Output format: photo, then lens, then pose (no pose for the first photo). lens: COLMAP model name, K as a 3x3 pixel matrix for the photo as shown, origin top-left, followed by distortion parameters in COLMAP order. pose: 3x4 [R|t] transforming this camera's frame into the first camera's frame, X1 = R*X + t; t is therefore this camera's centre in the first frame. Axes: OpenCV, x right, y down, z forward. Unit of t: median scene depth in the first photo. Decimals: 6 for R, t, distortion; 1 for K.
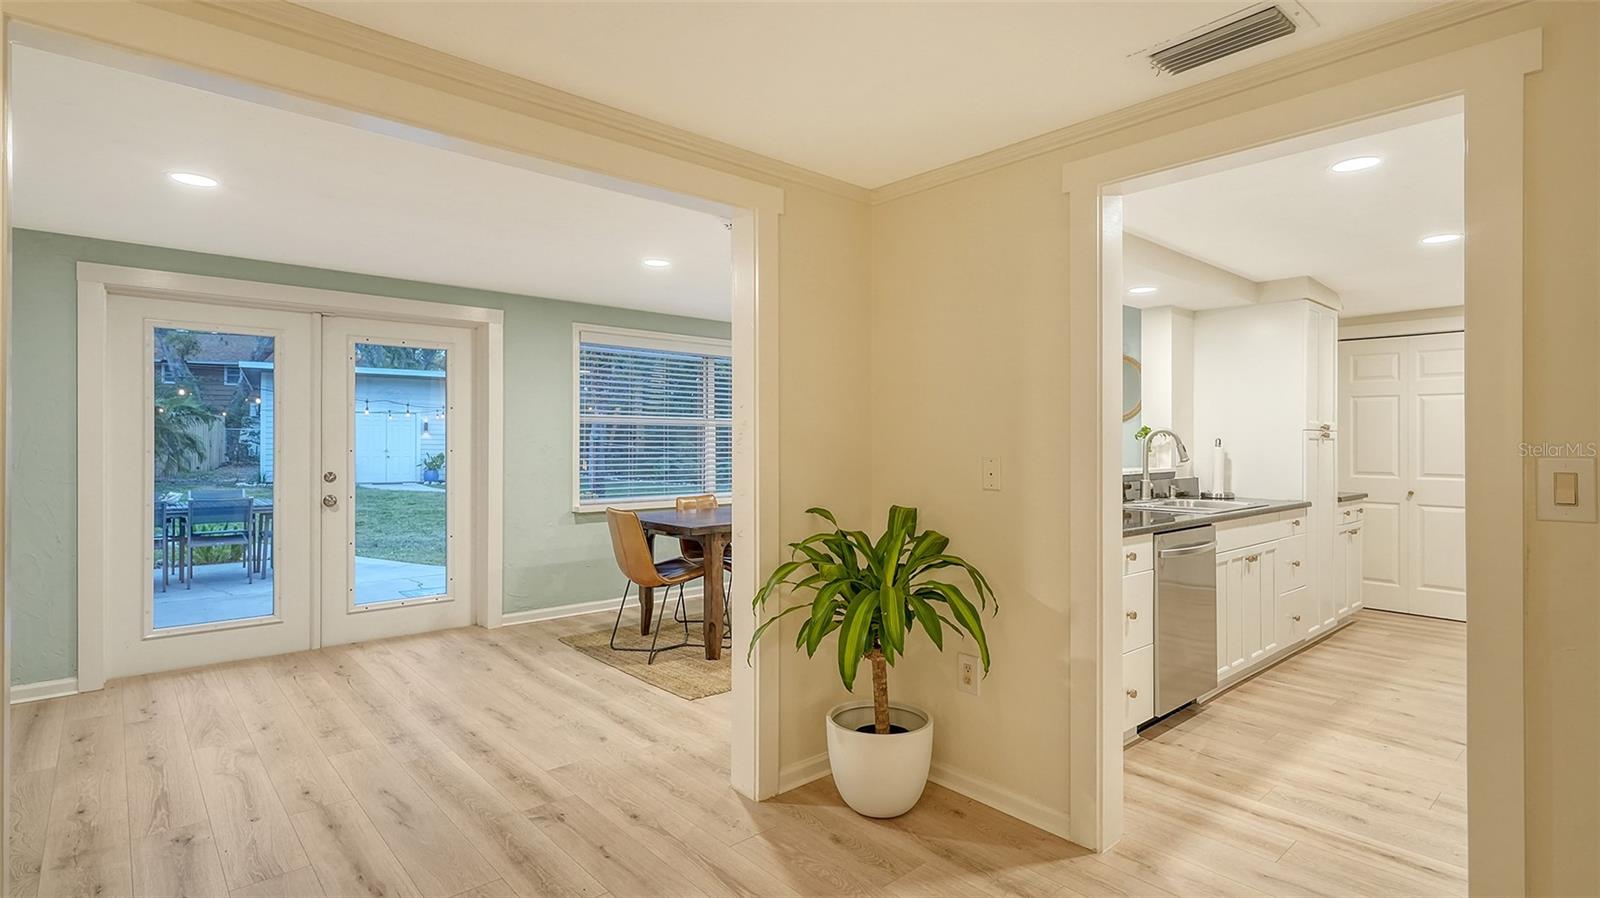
lens RADIAL K [[773.8, 0, 804.5], [0, 773.8, 443.4], [0, 0, 1]] dist [0.002753, -0.000722]
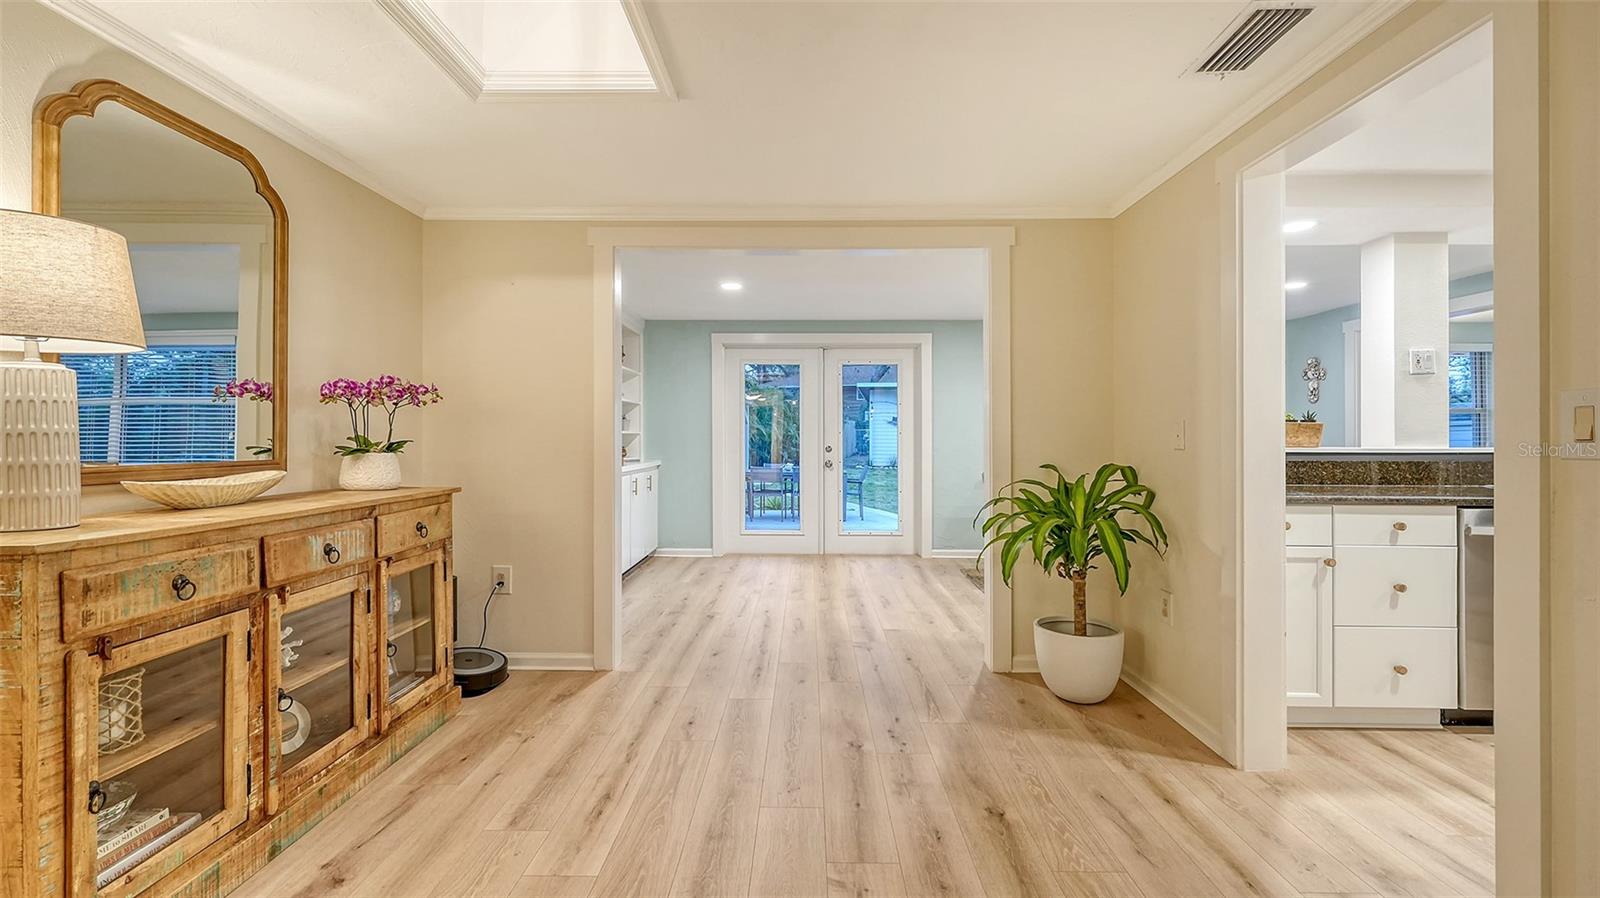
lens RADIAL K [[671.5, 0, 798.9], [0, 671.5, 449.0], [0, 0, 1]] dist [-0.002119, -0.000131]
pose [[0.738007, 0.008013, -0.674746, 0.283706], [-0.000229, 0.999932, 0.011624, 0.027081], [0.674794, -0.008424, 0.737958, -0.070883]]
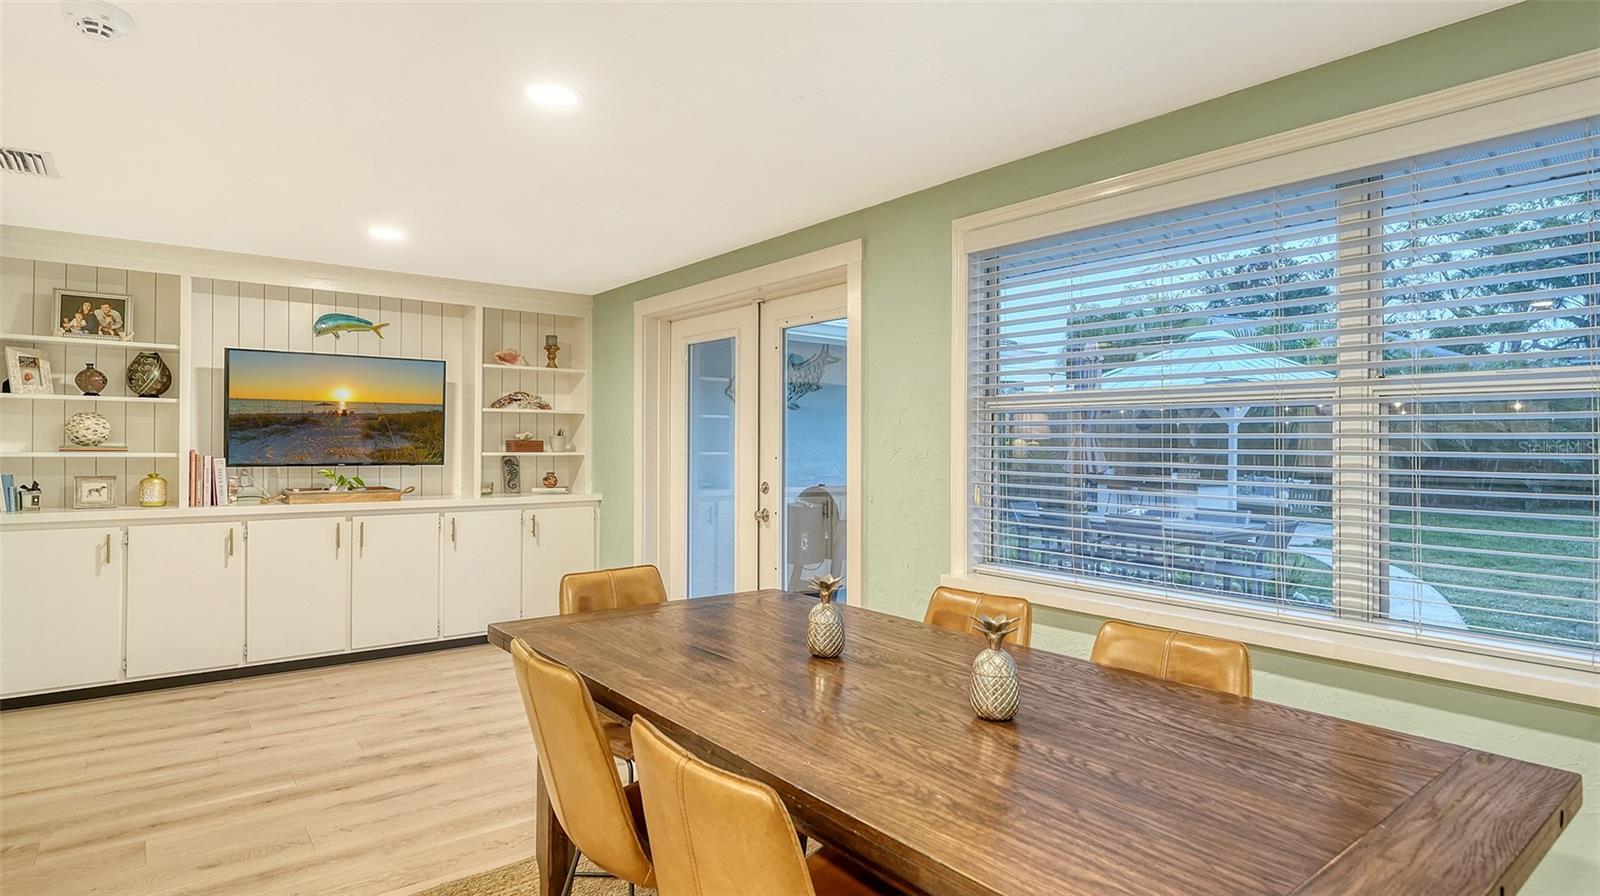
lens RADIAL K [[834.6, 0, 799.1], [0, 834.6, 441.8], [0, 0, 1]] dist [-0.003450, -0.000903]
pose [[-0.058776, -0.007137, -0.998246, 0.321131], [-0.012570, 0.999900, -0.006409, -0.002434], [0.998192, 0.012172, -0.058860, 1.098079]]
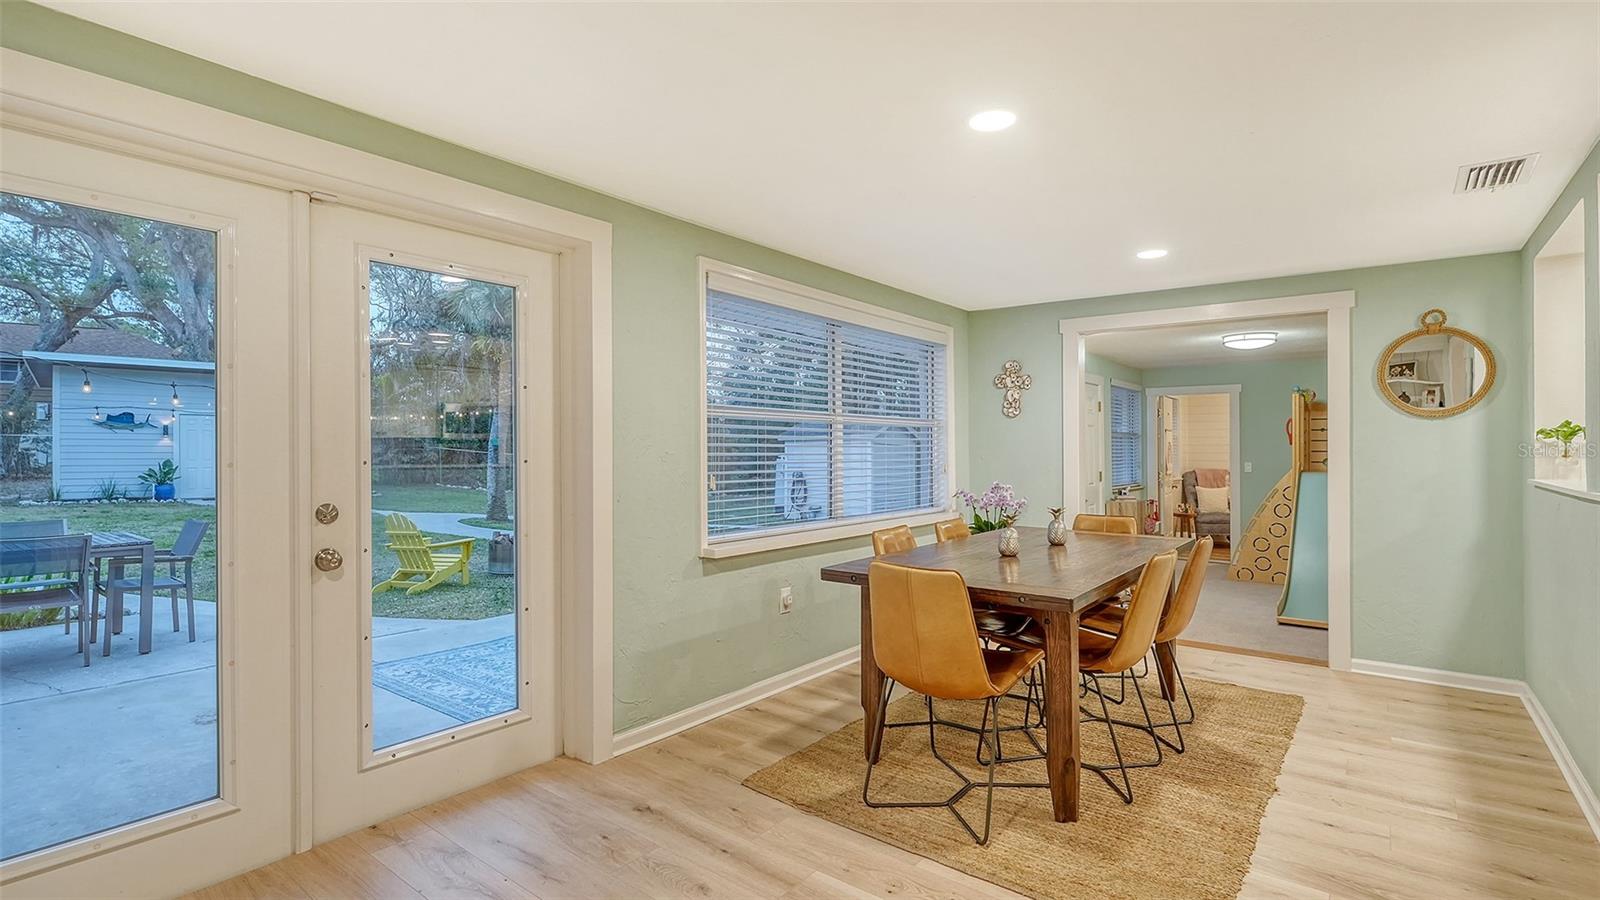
lens RADIAL K [[766.2, 0, 791.7], [0, 766.2, 454.1], [0, 0, 1]] dist [0.016615, -0.013579]
pose [[0.986793, -0.003639, 0.161947, -0.390678], [0.002867, 0.999983, 0.004996, 0.002120], [-0.161962, -0.004466, 0.986787, 0.443632]]
